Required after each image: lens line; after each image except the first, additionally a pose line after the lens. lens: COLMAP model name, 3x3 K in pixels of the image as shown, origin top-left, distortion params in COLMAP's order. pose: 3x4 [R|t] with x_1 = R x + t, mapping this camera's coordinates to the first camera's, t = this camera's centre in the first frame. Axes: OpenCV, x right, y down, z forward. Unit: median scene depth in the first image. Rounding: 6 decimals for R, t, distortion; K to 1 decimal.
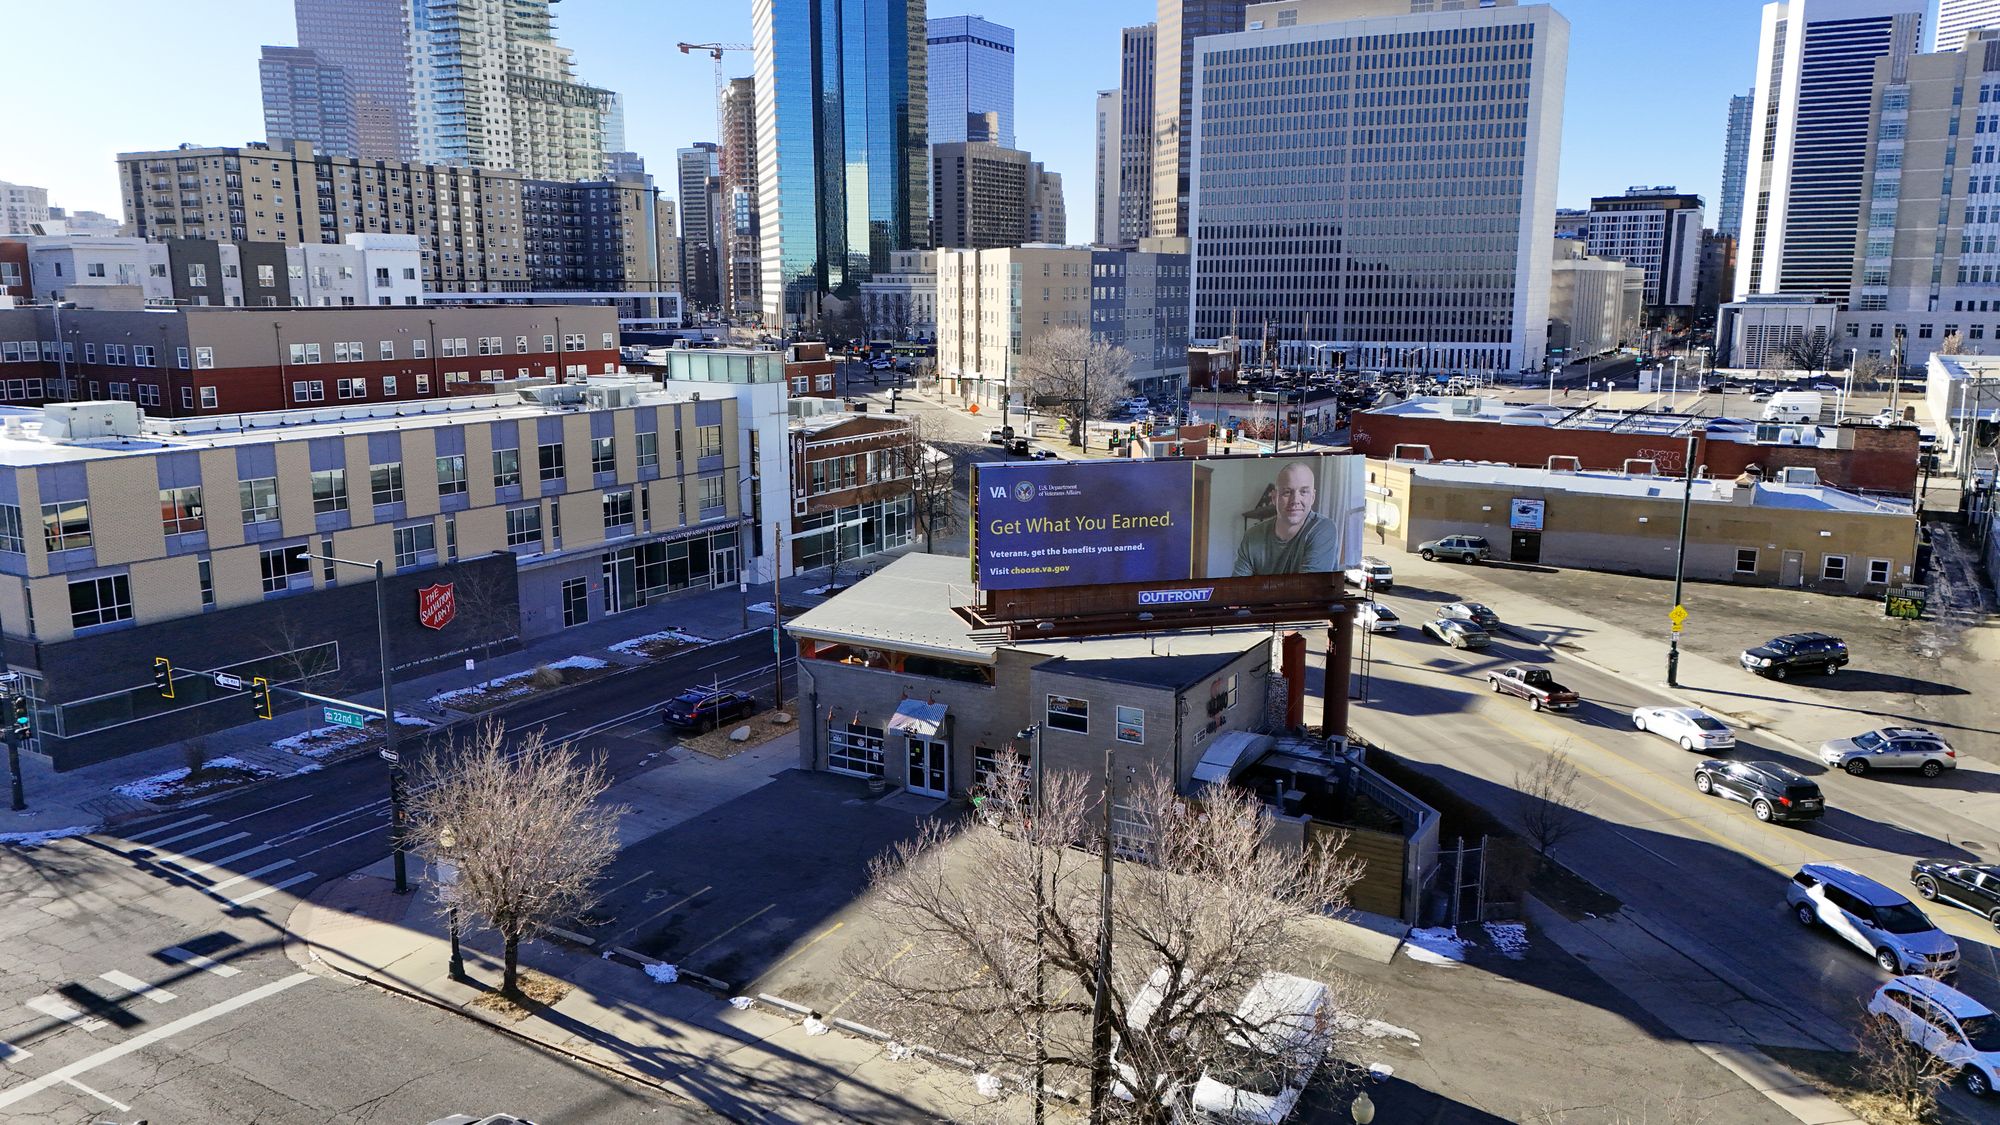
lens RADIAL K [[1447.1, 0, 1000.0], [0, 1447.1, 562.5], [0, 0, 1]] dist [0.093086, -0.107132]
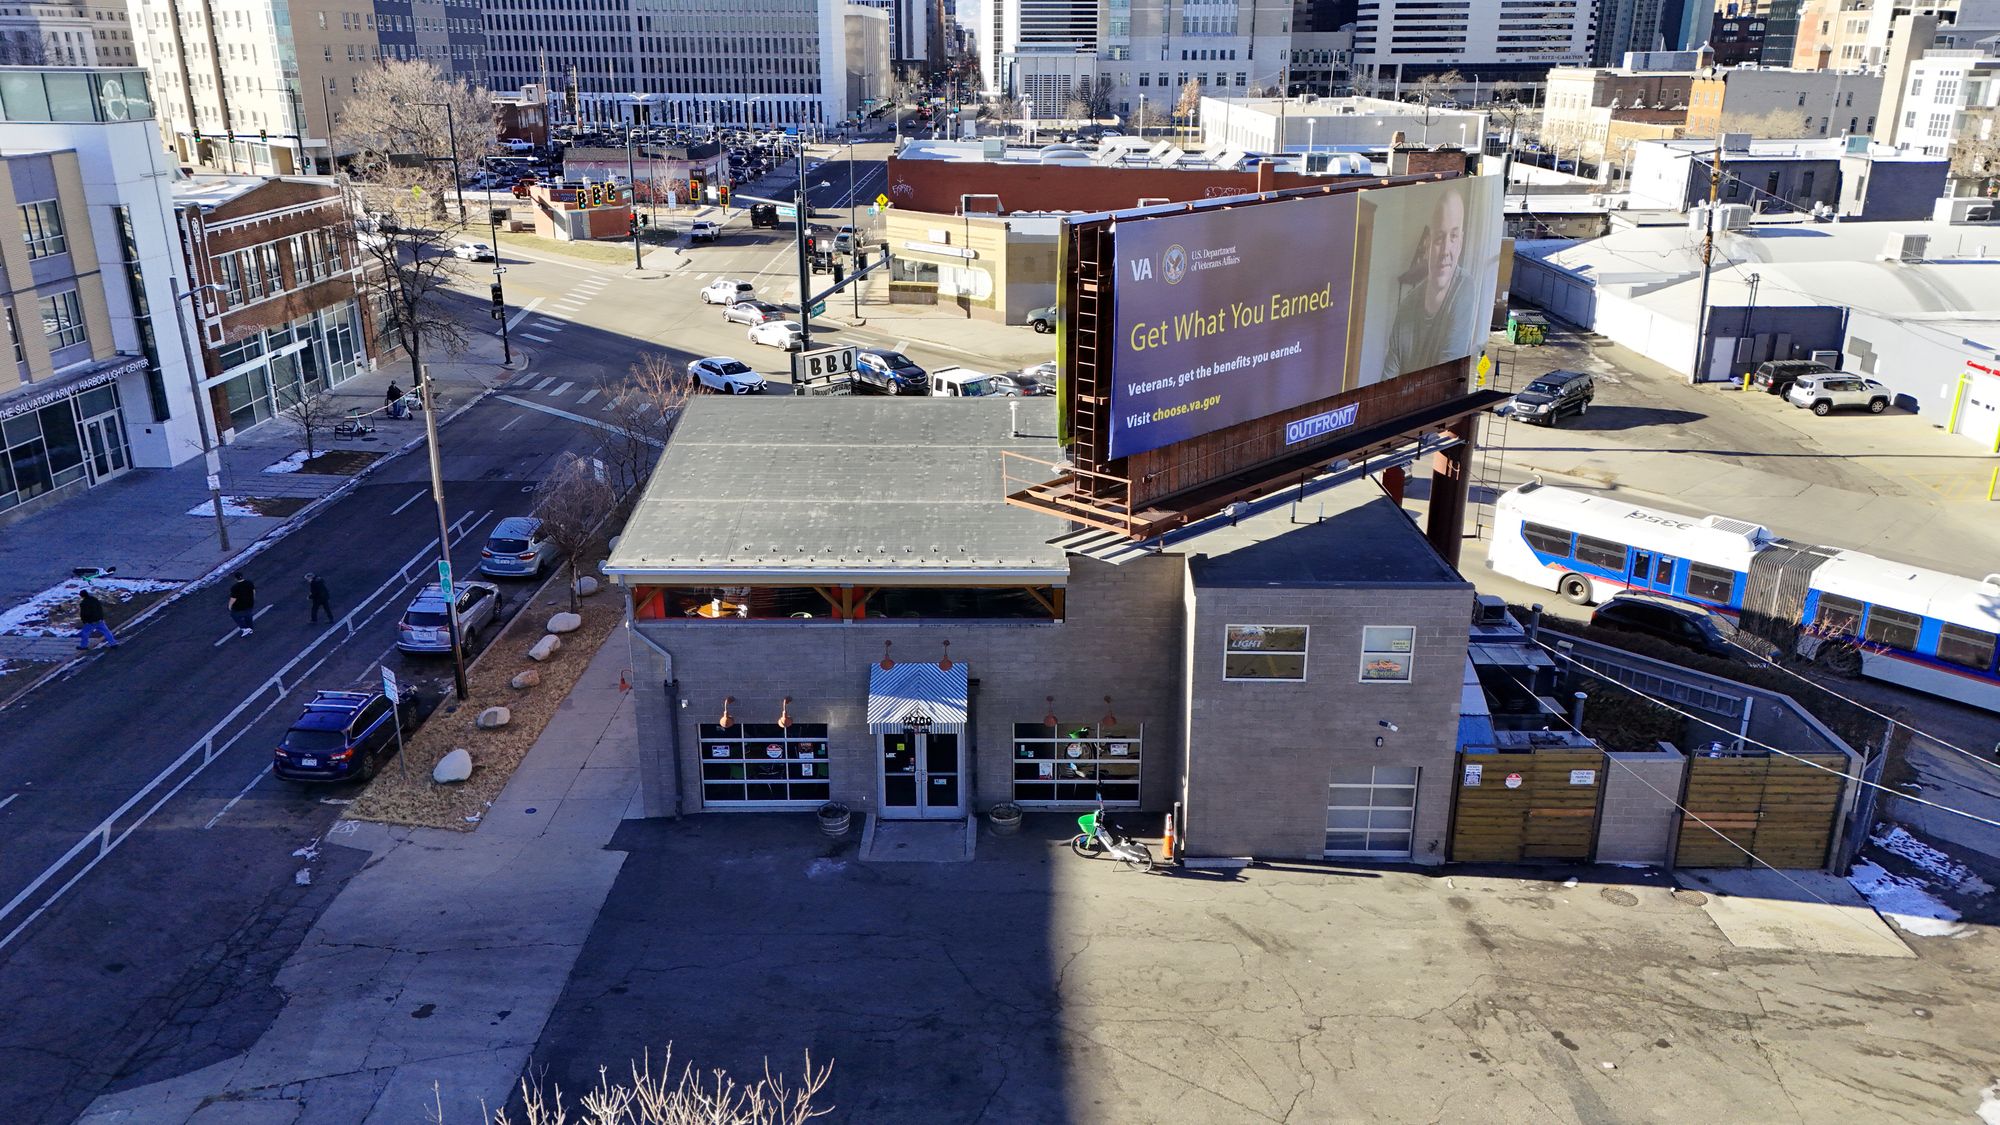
lens RADIAL K [[1451.5, 0, 1000.0], [0, 1451.5, 562.5], [0, 0, 1]] dist [0.083297, -0.076820]
pose [[0.867192, -0.164735, 0.469937, -0.189358], [0.092001, 0.980452, 0.173922, -0.024876], [-0.489401, -0.107589, 0.865396, 0.337927]]
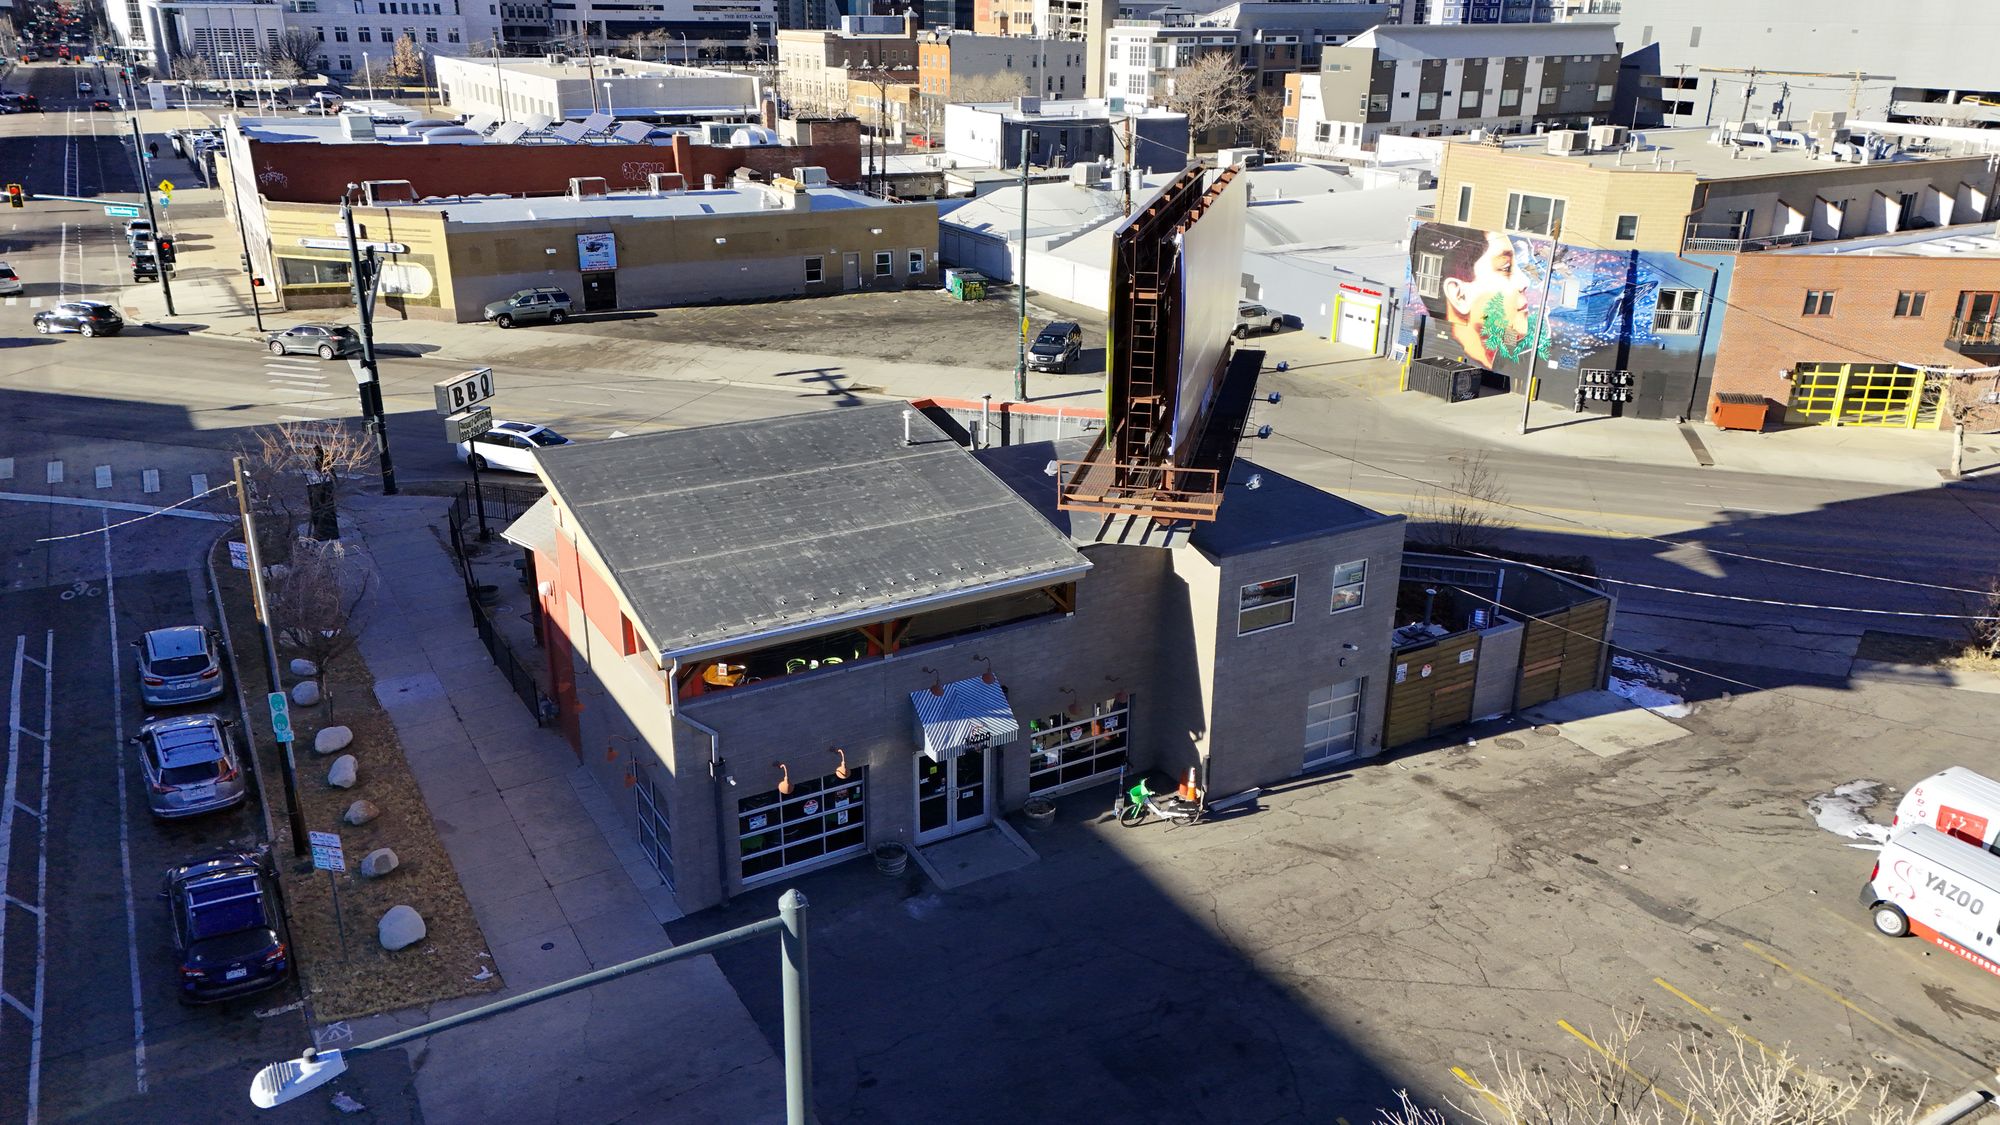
lens RADIAL K [[1447.1, 0, 1000.0], [0, 1447.1, 562.5], [0, 0, 1]] dist [0.093086, -0.107132]
pose [[0.495364, -0.307300, 0.812515, -0.324486], [0.154841, 0.951595, 0.265500, -0.063208], [-0.854774, -0.005709, 0.518968, 0.466567]]
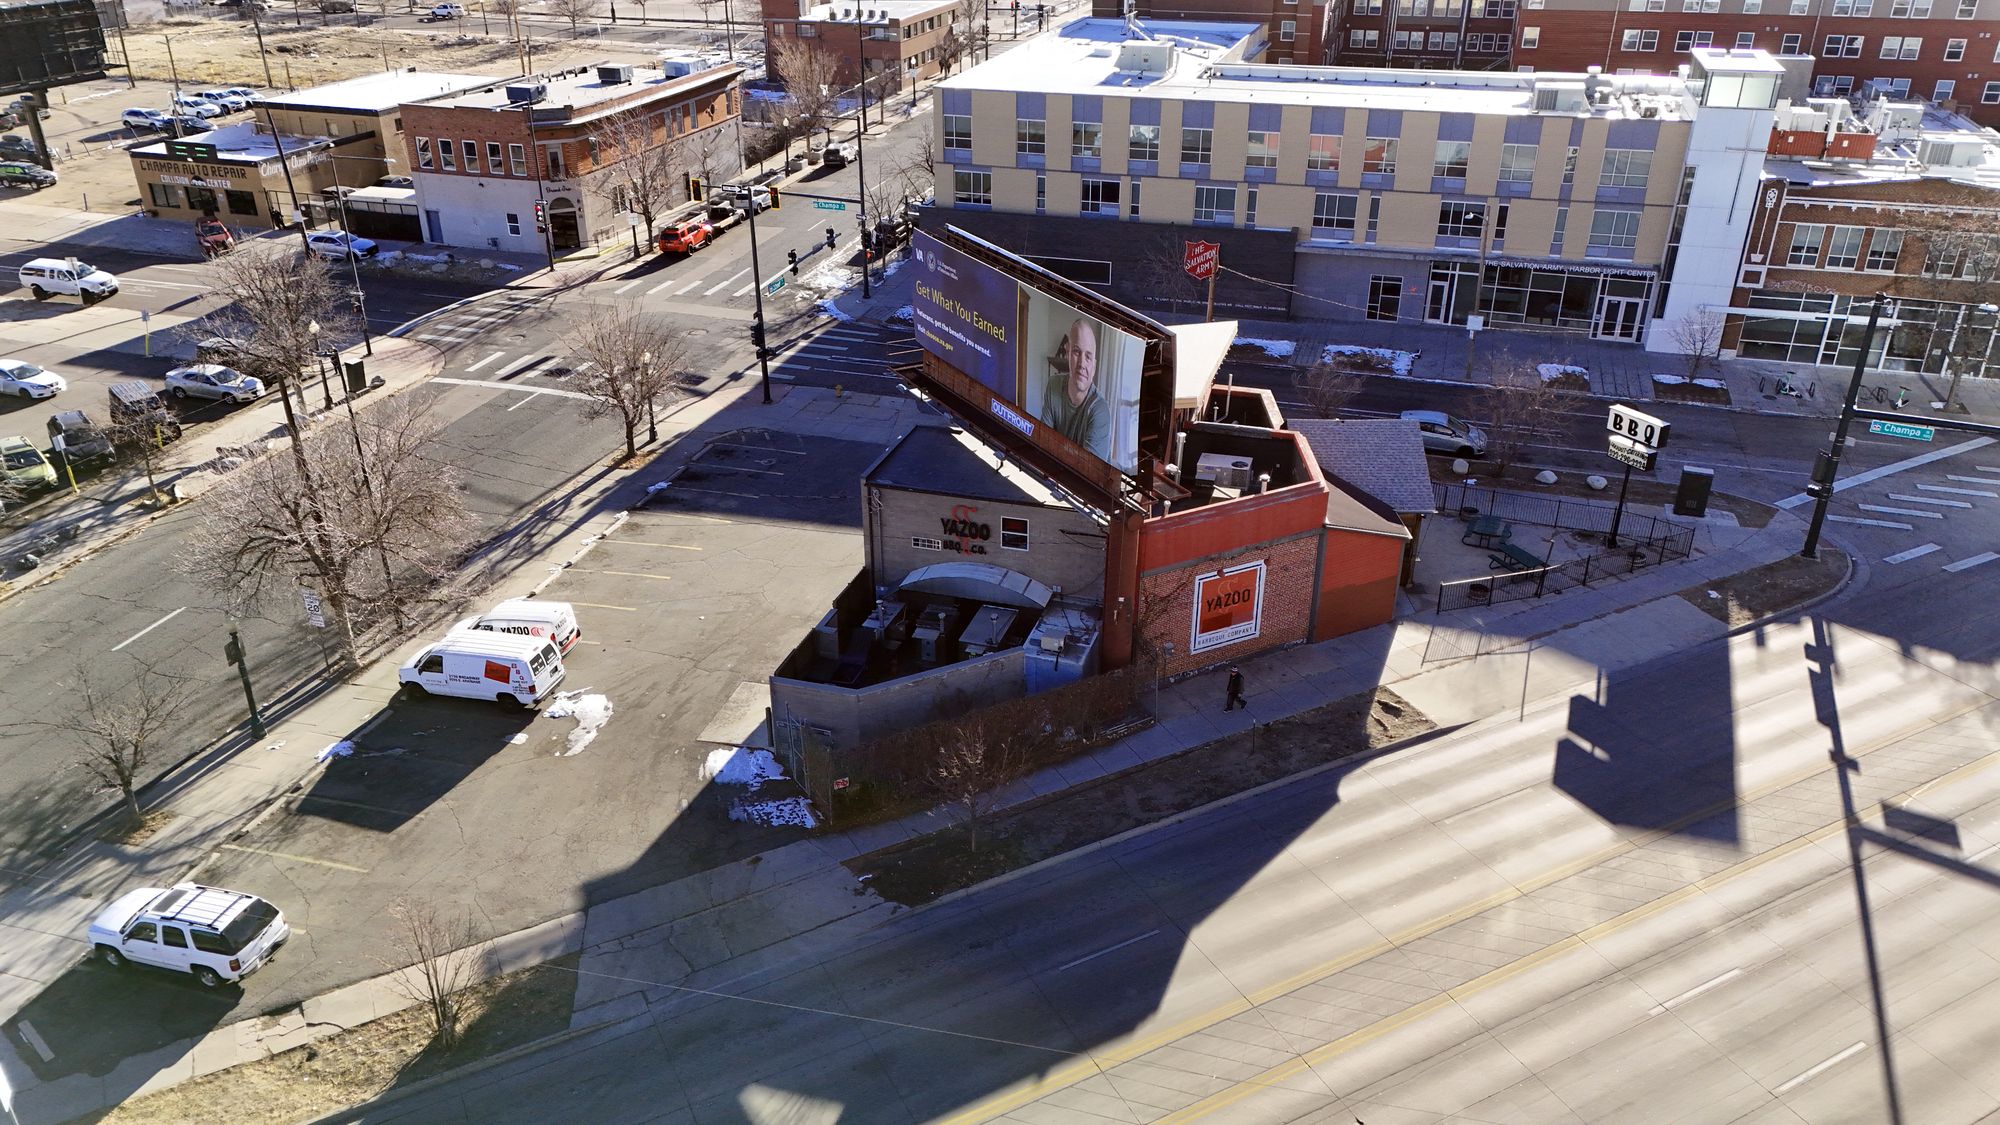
lens RADIAL K [[1451.5, 0, 1000.0], [0, 1451.5, 562.5], [0, 0, 1]] dist [0.083297, -0.076820]
pose [[0.226873, 0.440582, -0.868572, 0.638061], [-0.183463, 0.895194, 0.406165, -0.178936], [0.956488, 0.067203, 0.283925, 0.464996]]
